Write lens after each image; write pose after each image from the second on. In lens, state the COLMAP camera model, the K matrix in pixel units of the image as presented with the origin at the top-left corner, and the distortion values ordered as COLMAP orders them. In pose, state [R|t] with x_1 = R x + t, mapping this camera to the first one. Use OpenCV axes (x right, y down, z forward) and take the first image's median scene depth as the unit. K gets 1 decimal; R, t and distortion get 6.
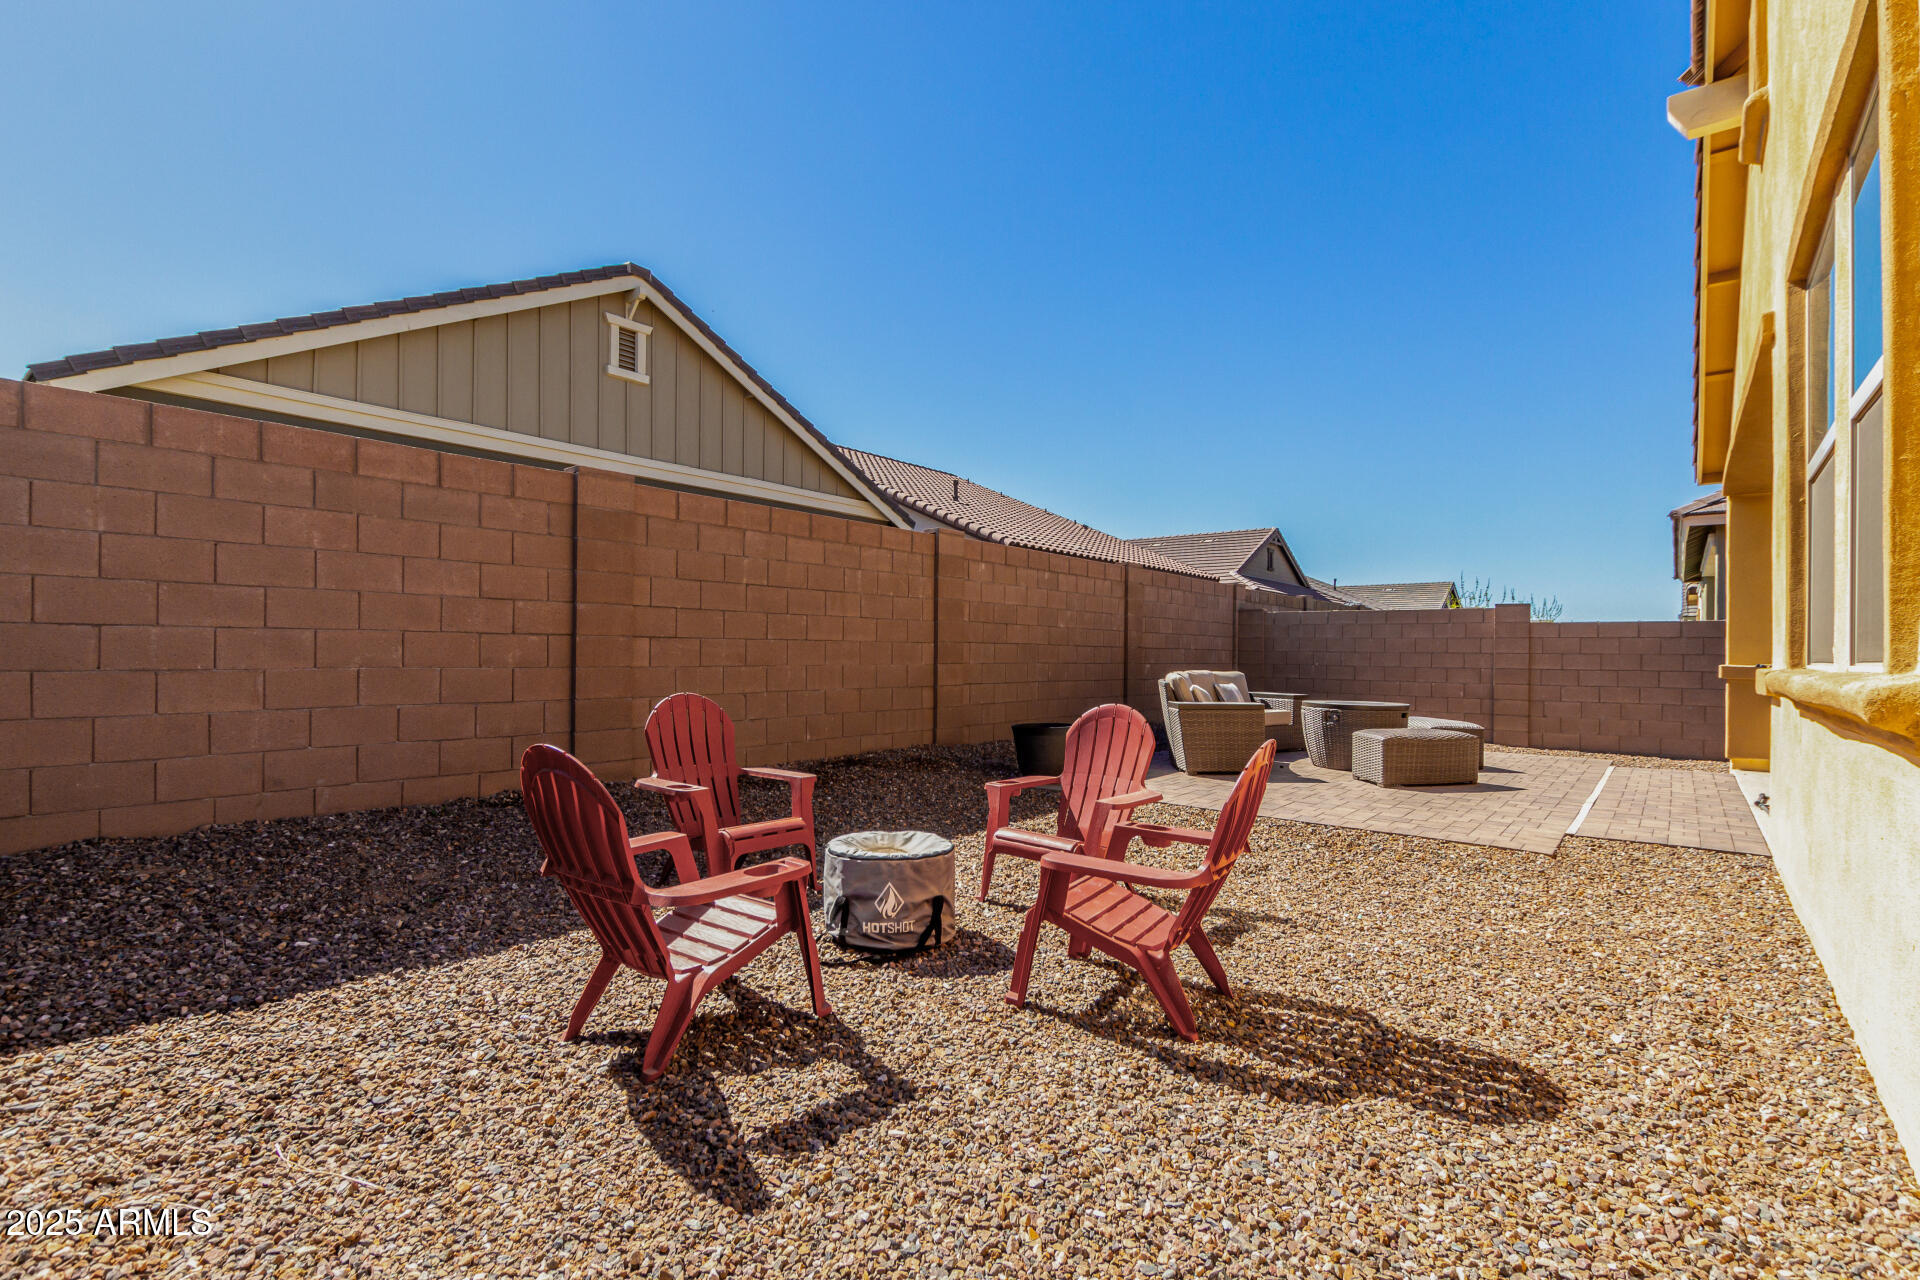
lens RADIAL K [[886.5, 0, 966.7], [0, 886.5, 648.5], [0, 0, 1]] dist [0.015515, -0.008386]
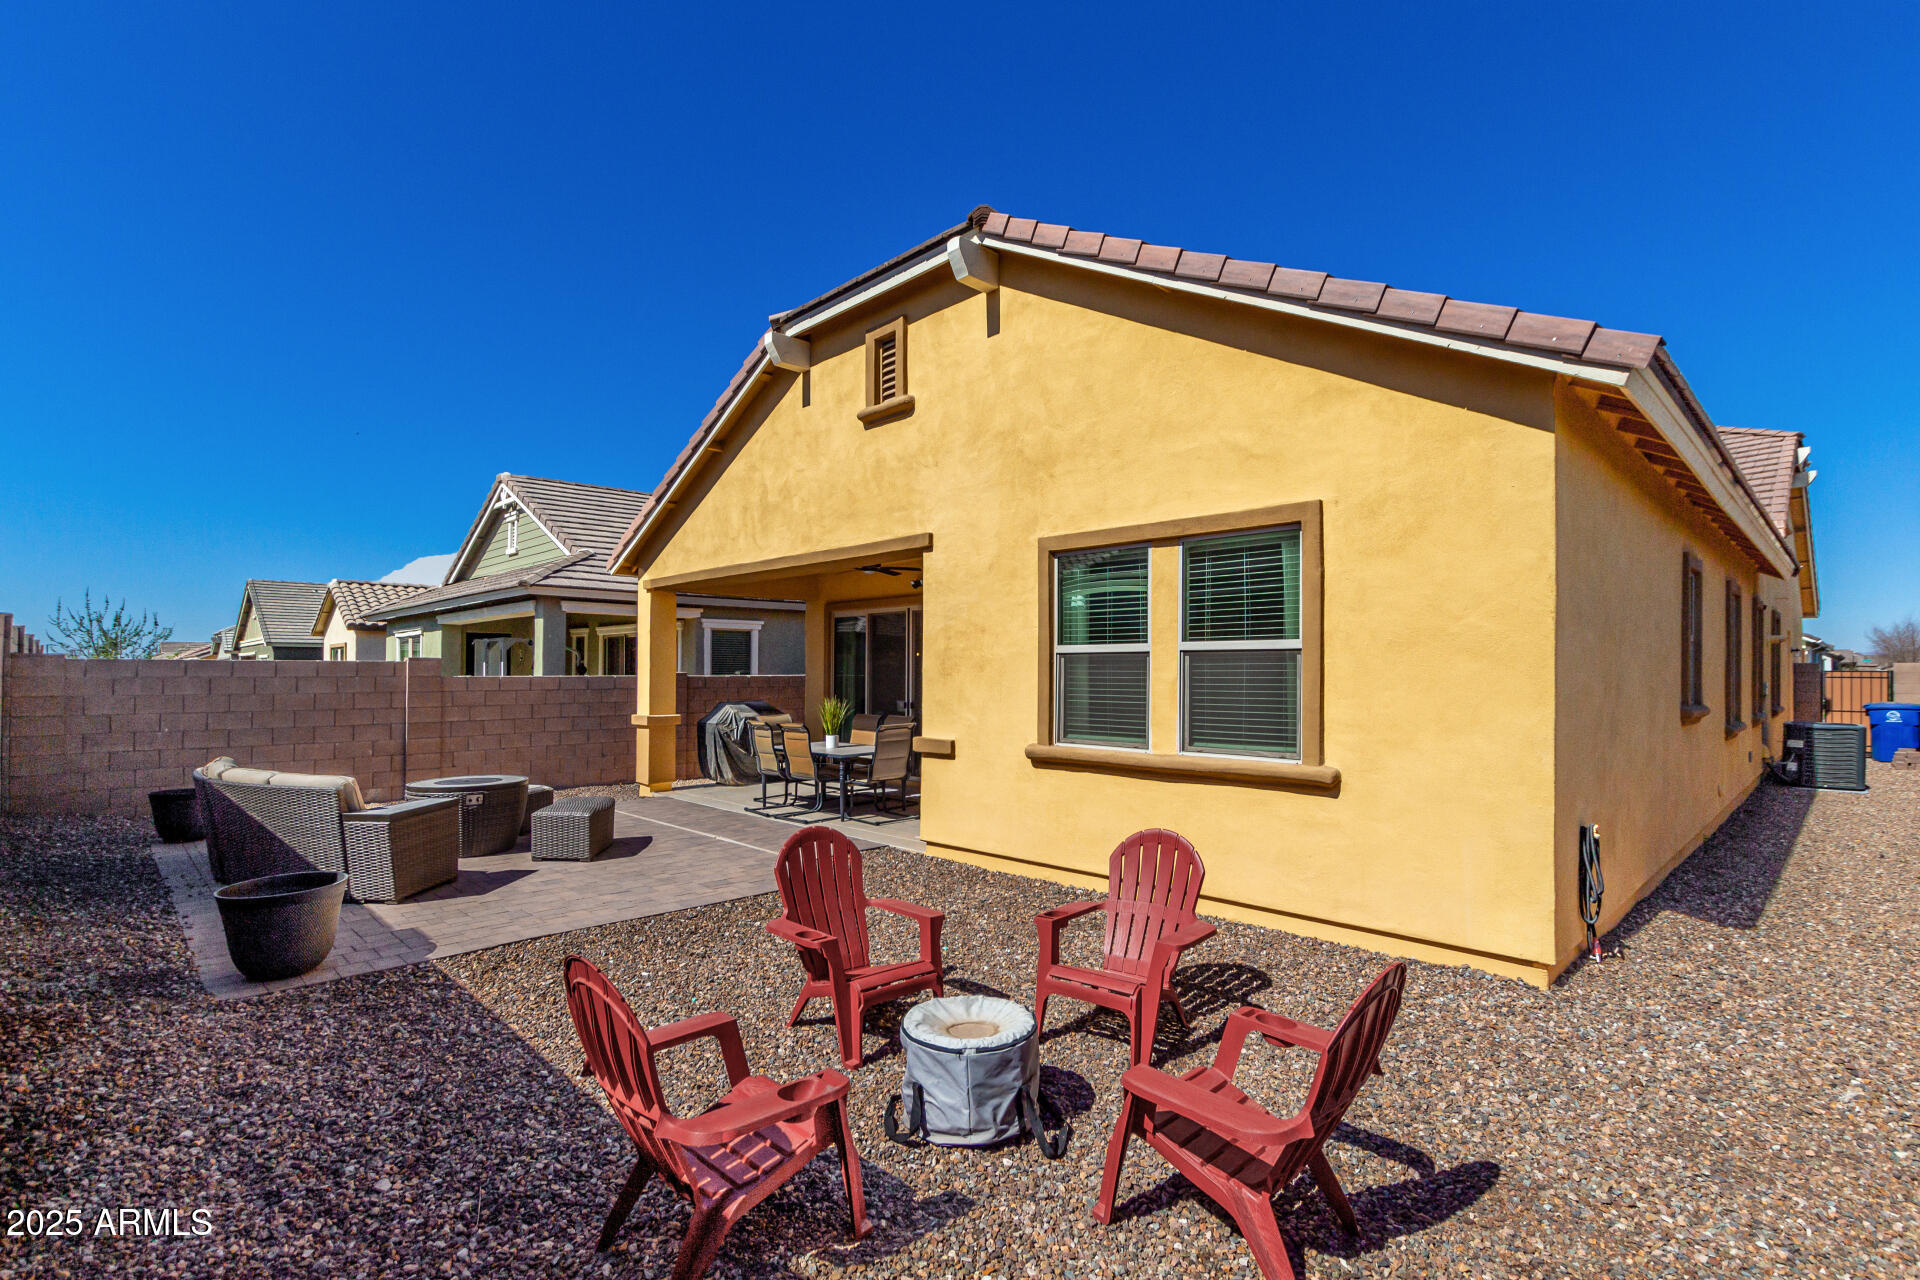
lens RADIAL K [[907.2, 0, 941.1], [0, 907.2, 649.1], [0, 0, 1]] dist [0.001550, 0.000067]
pose [[0.126322, 0.010643, 0.991932, -0.434313], [-0.000994, 0.999943, -0.010602, -0.065564], [-0.991989, 0.000354, 0.126326, 0.382729]]
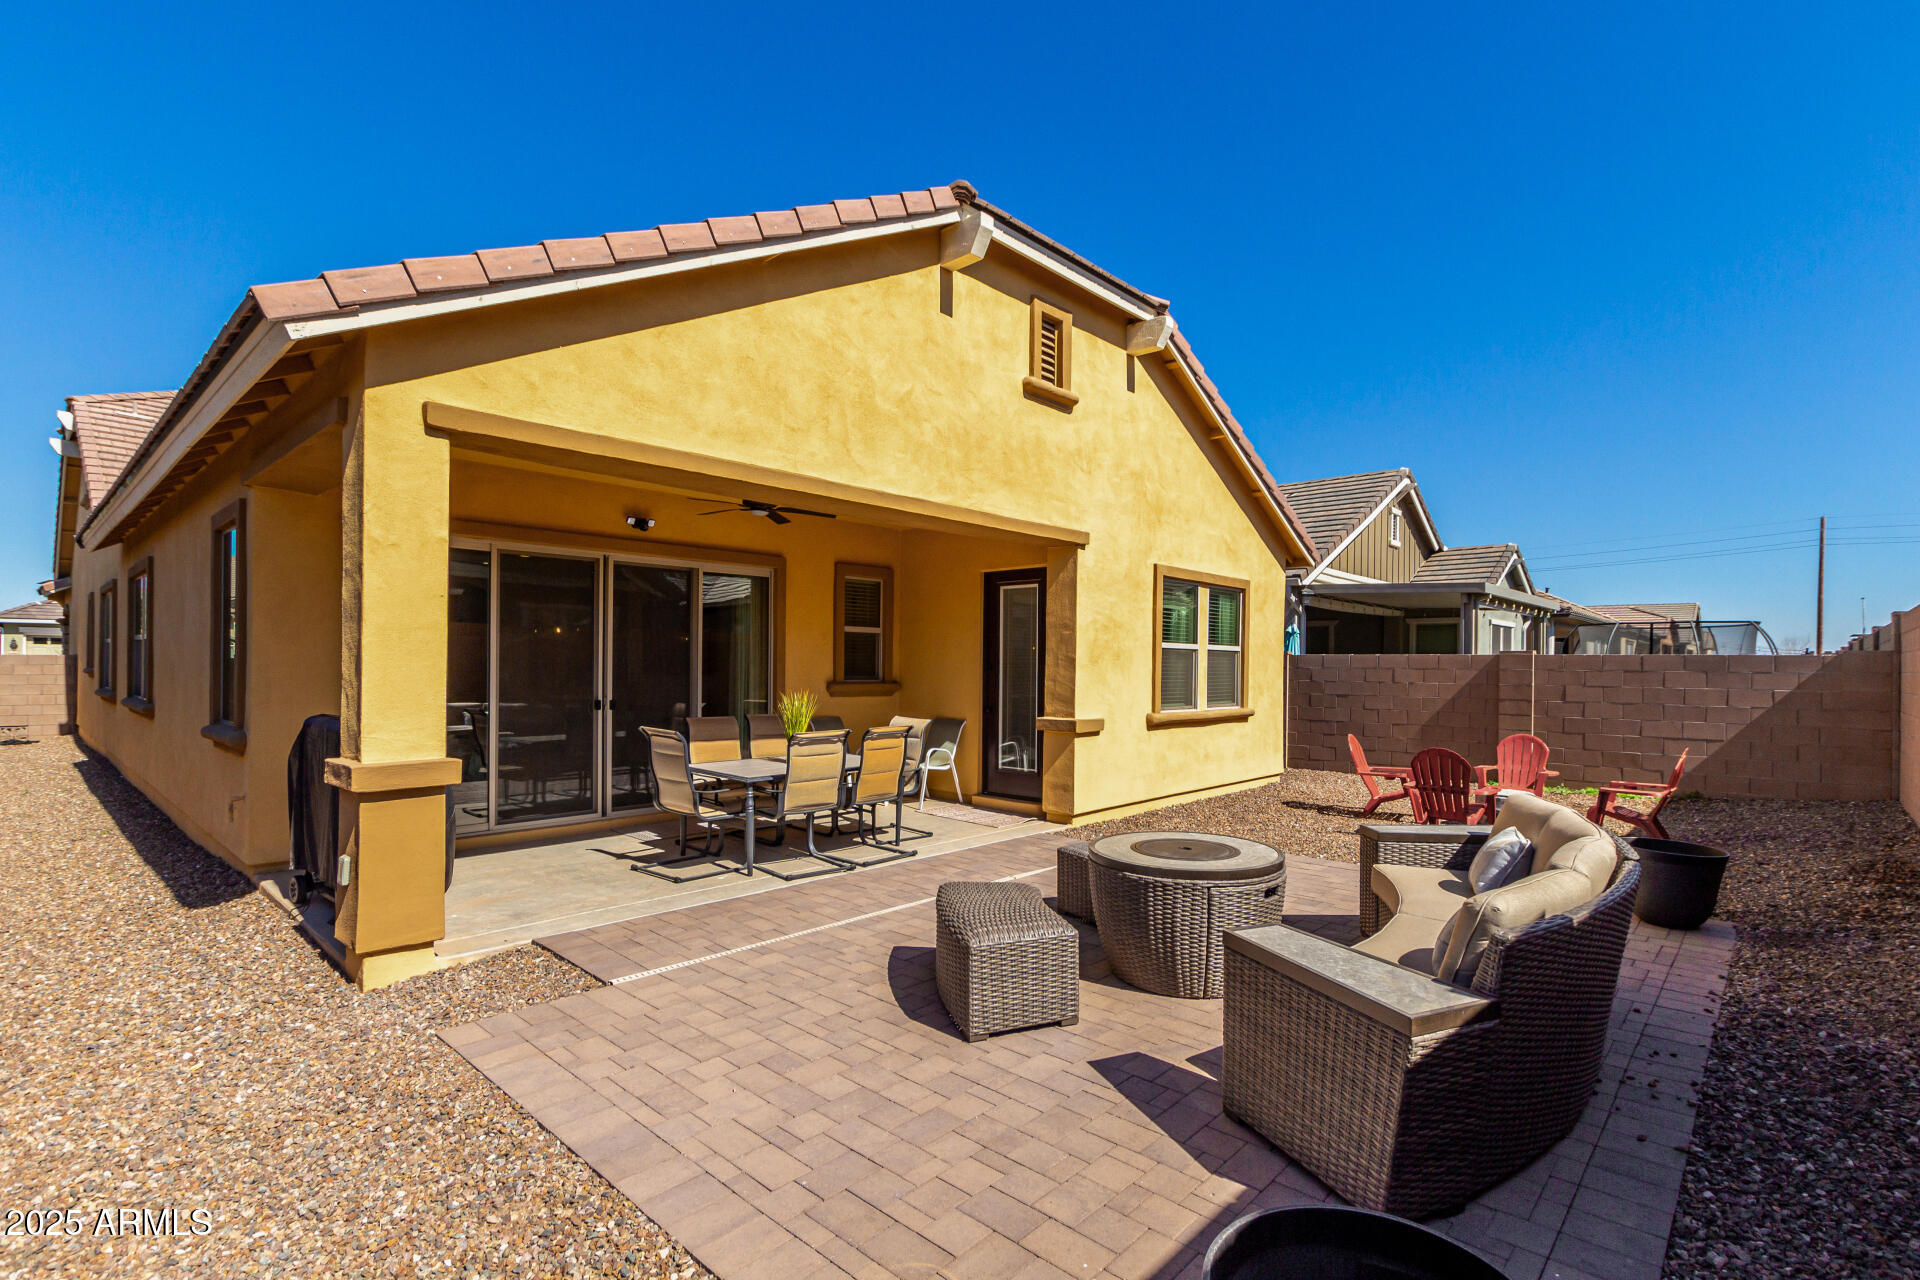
lens RADIAL K [[876.5, 0, 959.6], [0, 876.5, 662.1], [0, 0, 1]] dist [0.003361, 0.000226]
pose [[-0.997787, -0.021712, 0.062841, 0.520432], [-0.022236, 0.999723, -0.007650, -0.039513], [-0.062658, -0.009030, -0.997994, 1.456353]]
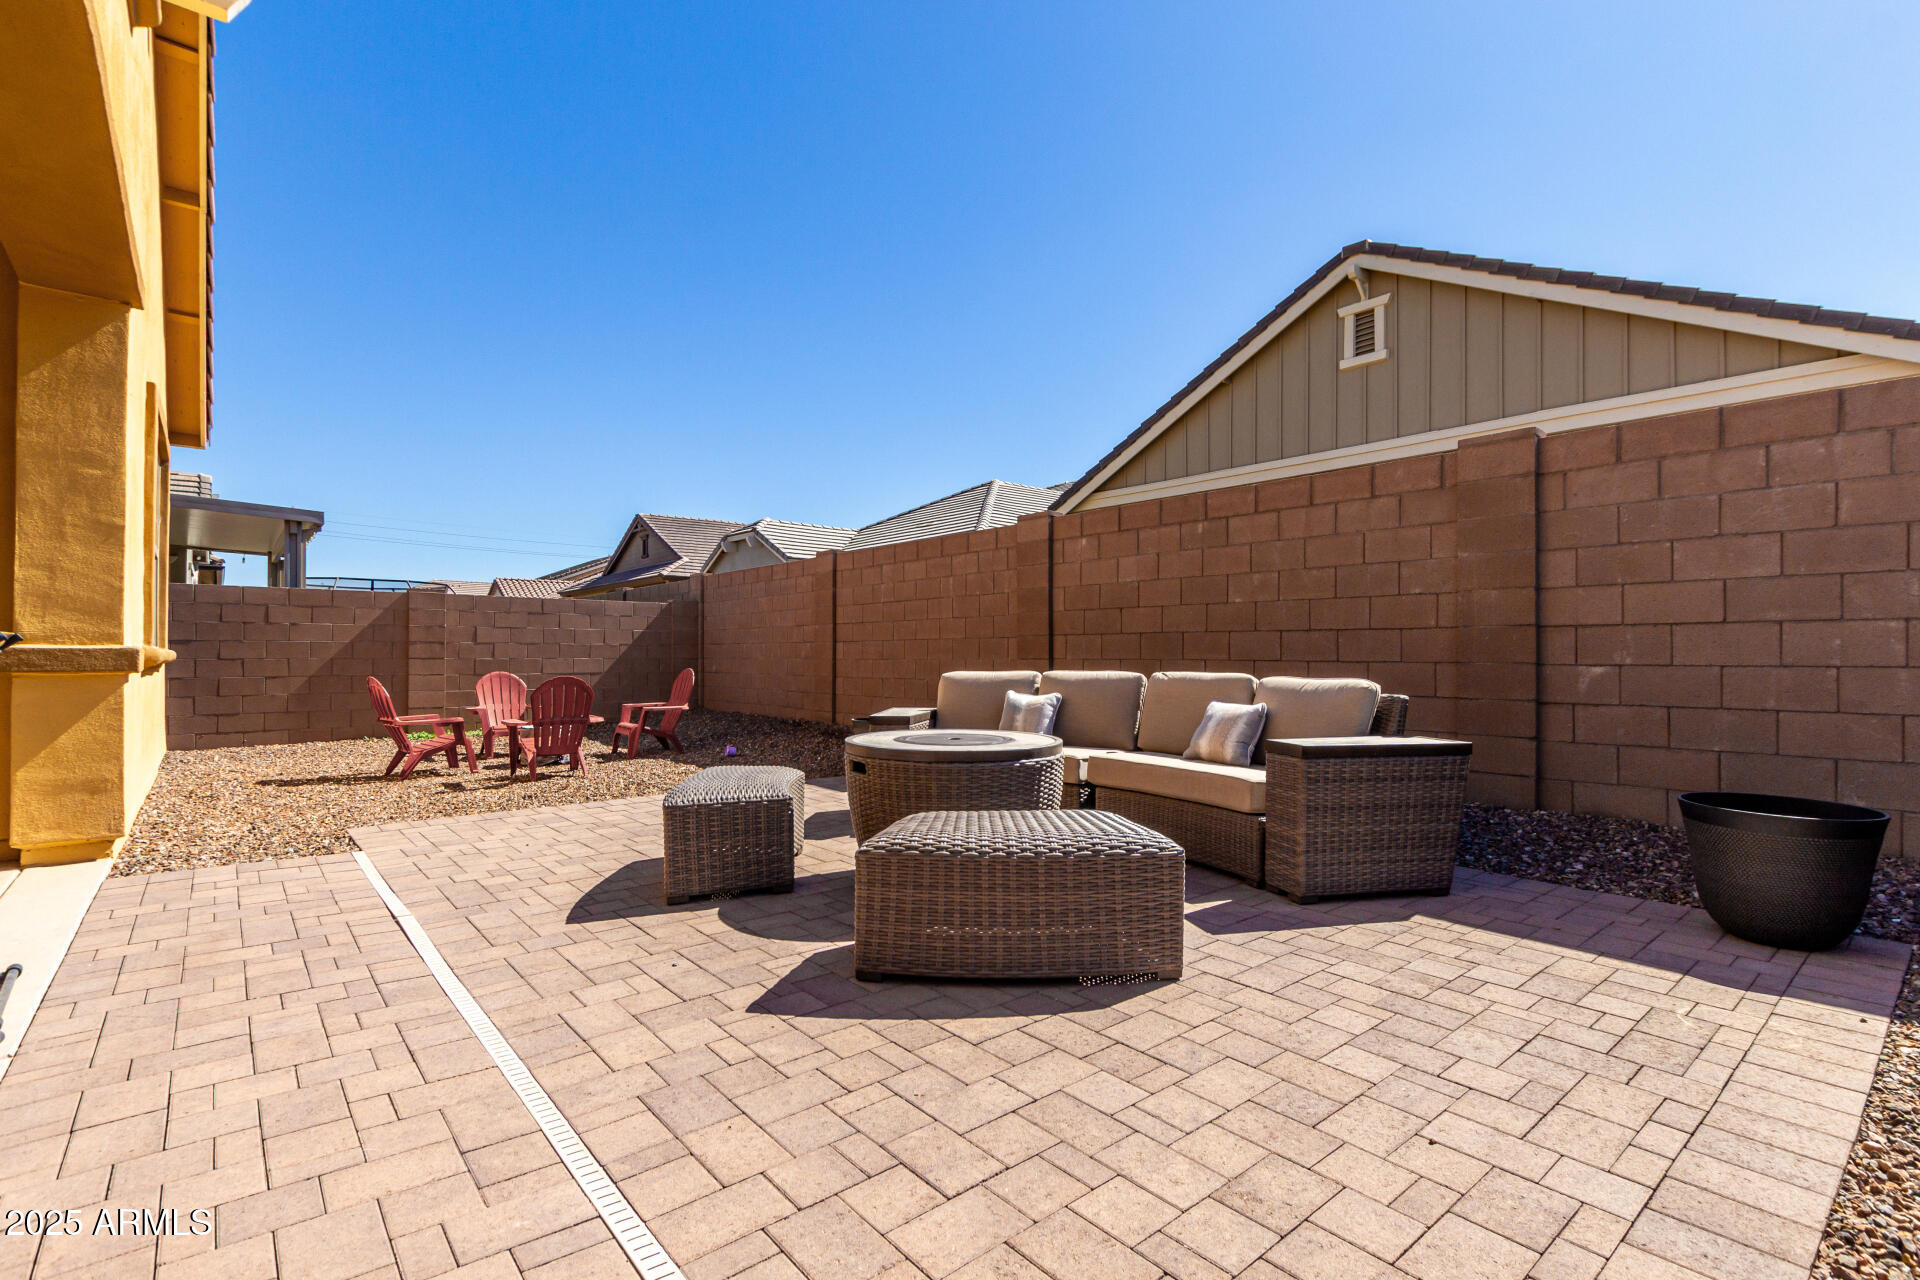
lens RADIAL K [[886.5, 0, 966.7], [0, 886.5, 648.5], [0, 0, 1]] dist [0.015515, -0.008386]
pose [[-0.184526, -0.019206, -0.982640, 0.848303], [0.000328, 0.999808, -0.019603, 0.022687], [0.982828, -0.003940, -0.184485, 1.044750]]
